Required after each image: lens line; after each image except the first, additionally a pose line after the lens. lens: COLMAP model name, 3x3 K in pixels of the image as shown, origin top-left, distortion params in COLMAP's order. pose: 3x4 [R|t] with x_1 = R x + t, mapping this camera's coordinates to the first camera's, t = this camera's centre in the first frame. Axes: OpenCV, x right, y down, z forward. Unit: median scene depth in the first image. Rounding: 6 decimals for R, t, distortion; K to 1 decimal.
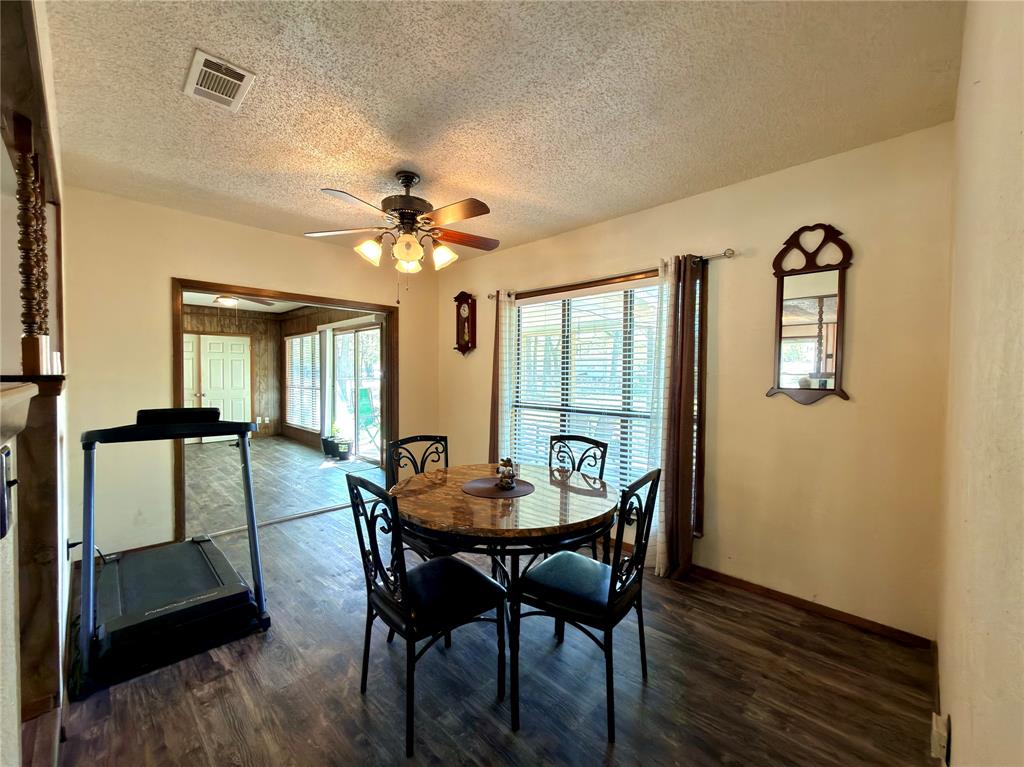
lens RADIAL K [[407.9, 0, 513.3], [0, 407.9, 384.7], [0, 0, 1]] dist [0.001248, 0.000136]
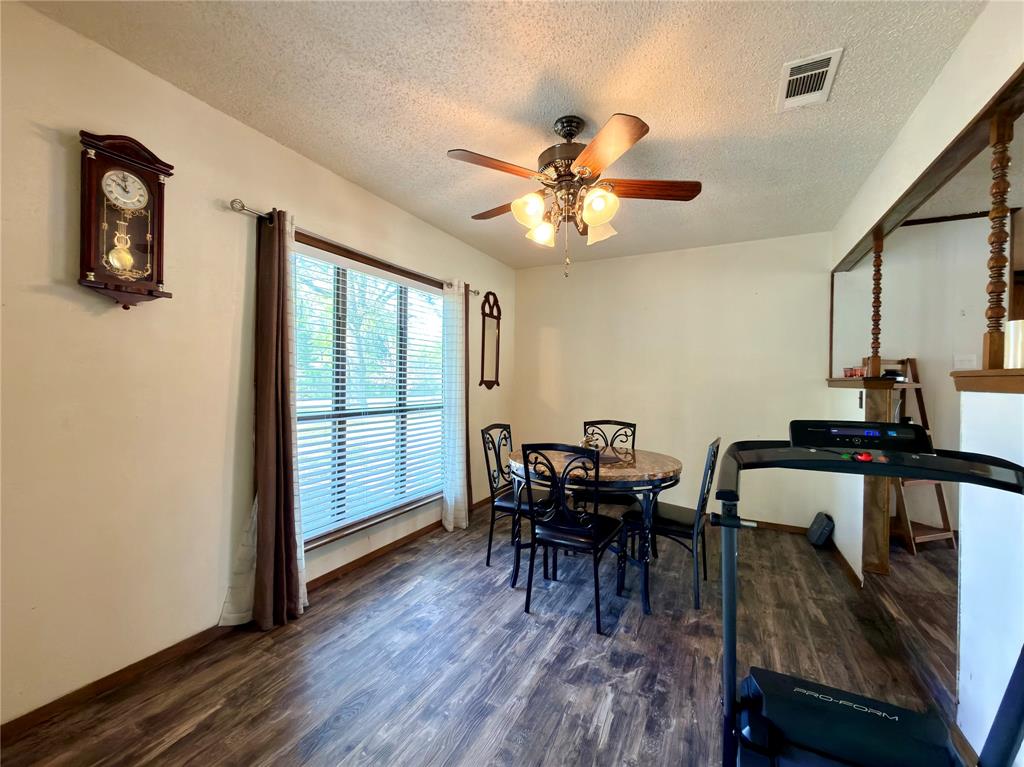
lens RADIAL K [[411.3, 0, 509.8], [0, 411.3, 379.5], [0, 0, 1]] dist [0.000856, 0.000036]
pose [[-0.266657, -0.015729, 0.963663, -0.411003], [0.001068, 0.999861, 0.016616, -0.010082], [-0.963791, 0.005460, -0.266603, 0.535677]]
